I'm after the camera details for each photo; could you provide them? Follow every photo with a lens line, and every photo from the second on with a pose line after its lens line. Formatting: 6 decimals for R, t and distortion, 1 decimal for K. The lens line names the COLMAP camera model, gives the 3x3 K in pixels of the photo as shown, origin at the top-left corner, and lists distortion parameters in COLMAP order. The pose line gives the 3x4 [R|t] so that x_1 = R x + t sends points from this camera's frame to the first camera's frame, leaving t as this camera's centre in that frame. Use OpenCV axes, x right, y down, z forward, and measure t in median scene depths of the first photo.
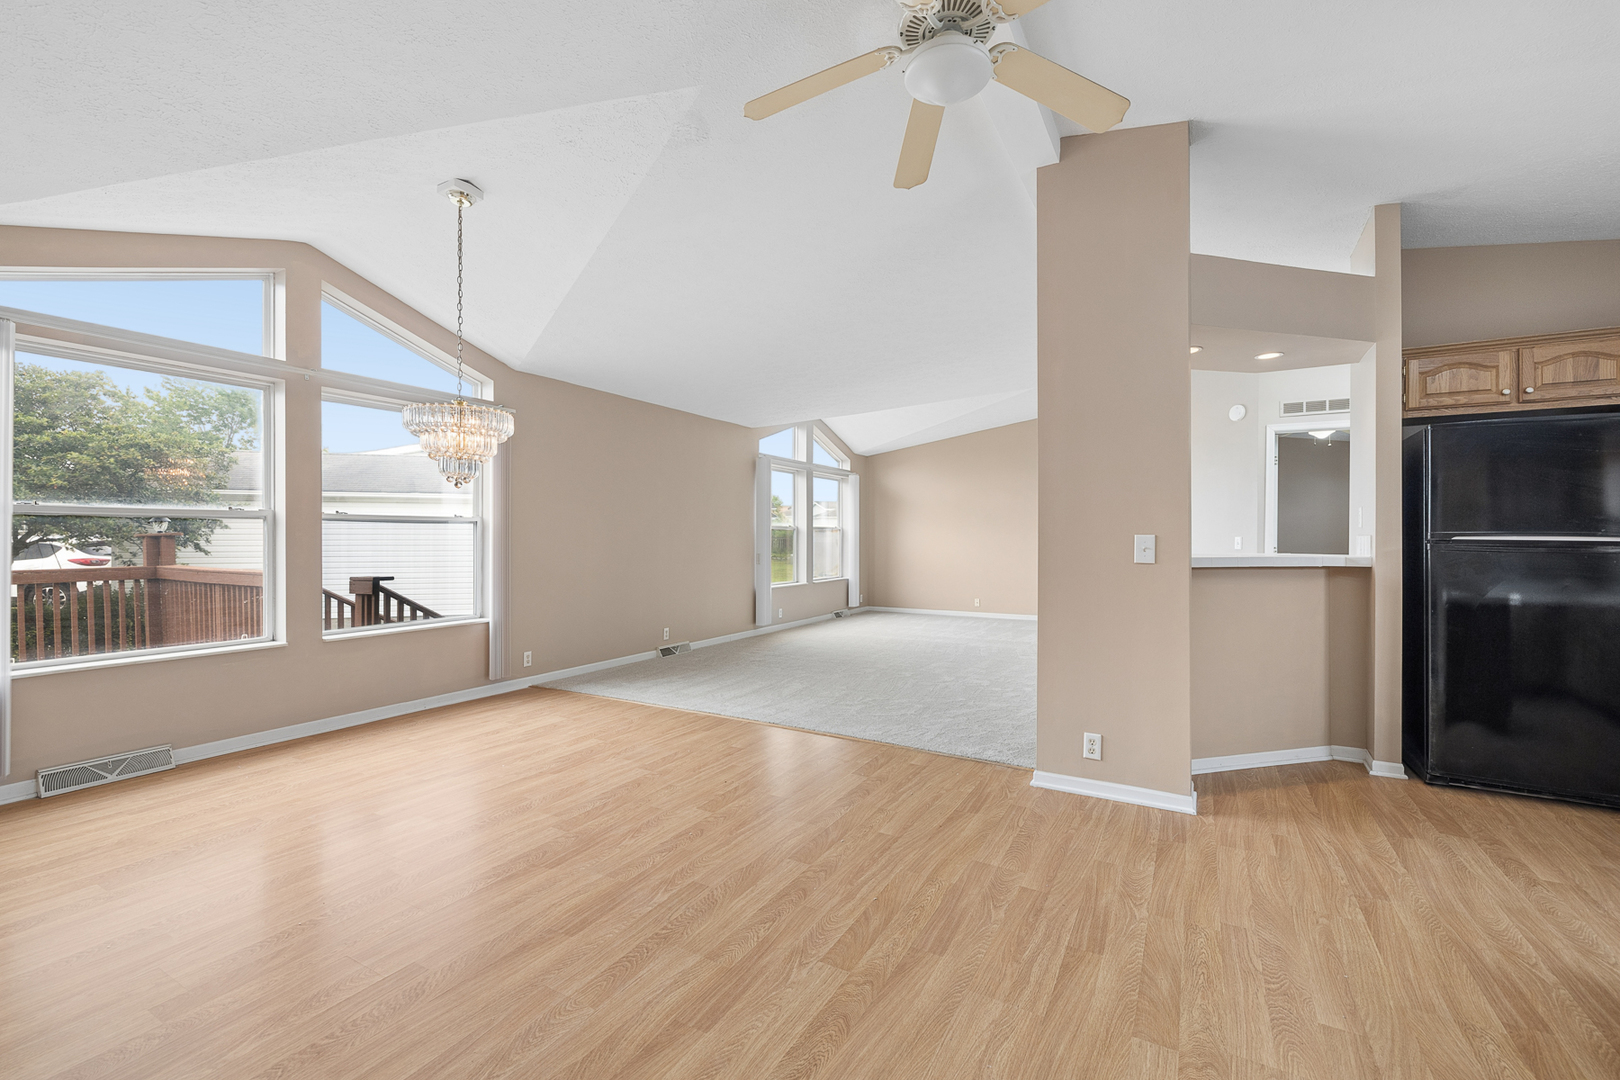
lens RADIAL K [[680.2, 0, 805.0], [0, 680.2, 539.1], [0, 0, 1]] dist [-0.008306, 0.000070]
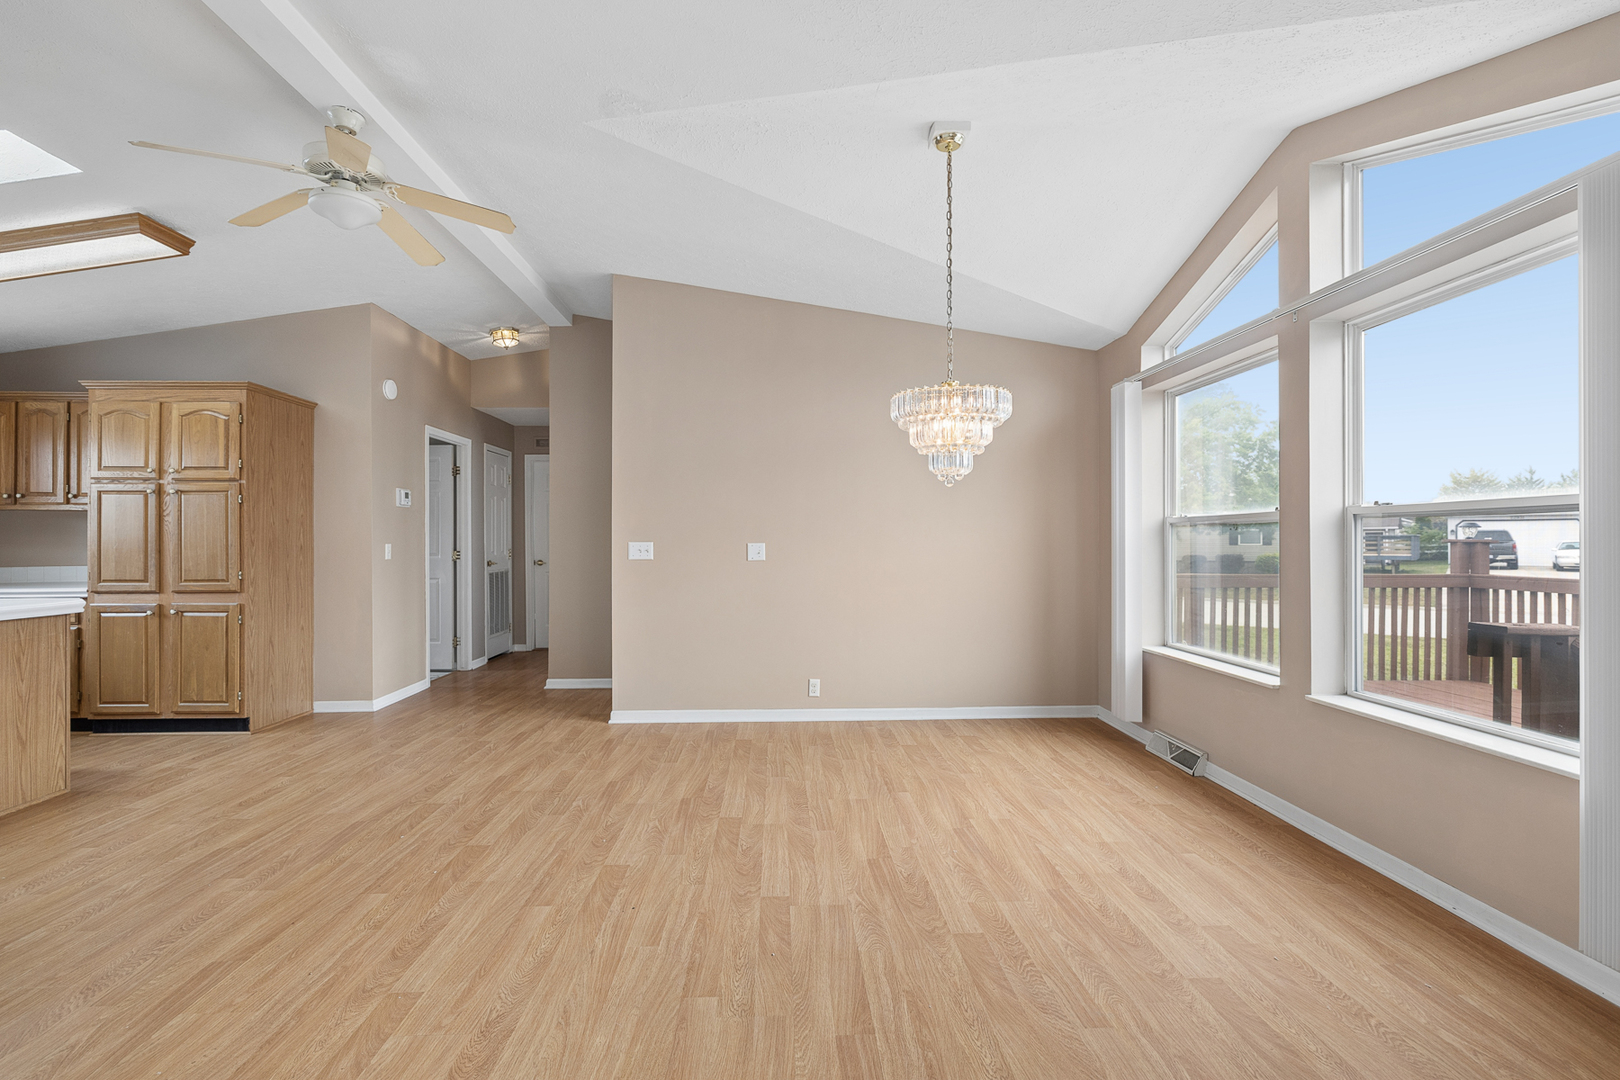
lens RADIAL K [[717.3, 0, 804.5], [0, 717.3, 541.0], [0, 0, 1]] dist [-0.003824, 0.001292]
pose [[-0.849139, 0.001352, -0.528168, 0.131448], [0.000747, 0.999999, 0.001359, -0.010150], [0.528169, 0.000759, -0.849139, 1.934103]]
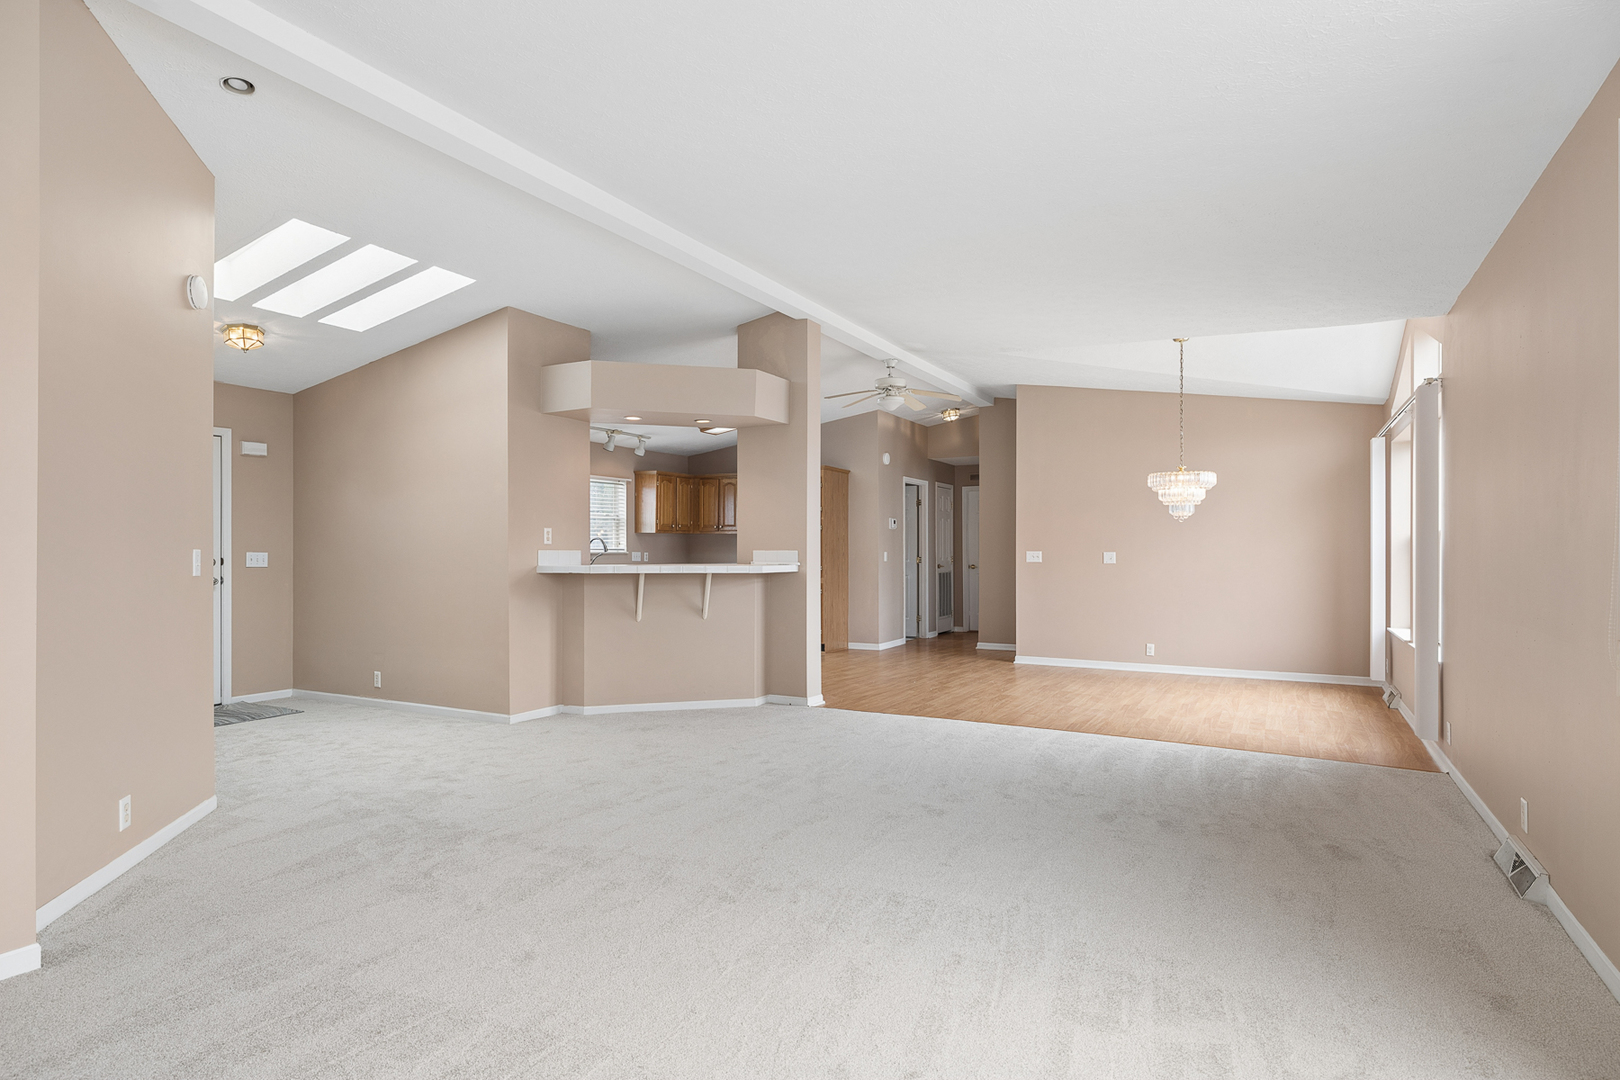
lens RADIAL K [[866.1, 0, 809.6], [0, 866.1, 544.2], [0, 0, 1]] dist [-0.002858, 0.000176]
pose [[-0.999863, -0.001390, -0.016492, 0.456433], [-0.001283, 0.999978, -0.006488, -0.009793], [0.016500, -0.006466, -0.999843, 3.513713]]
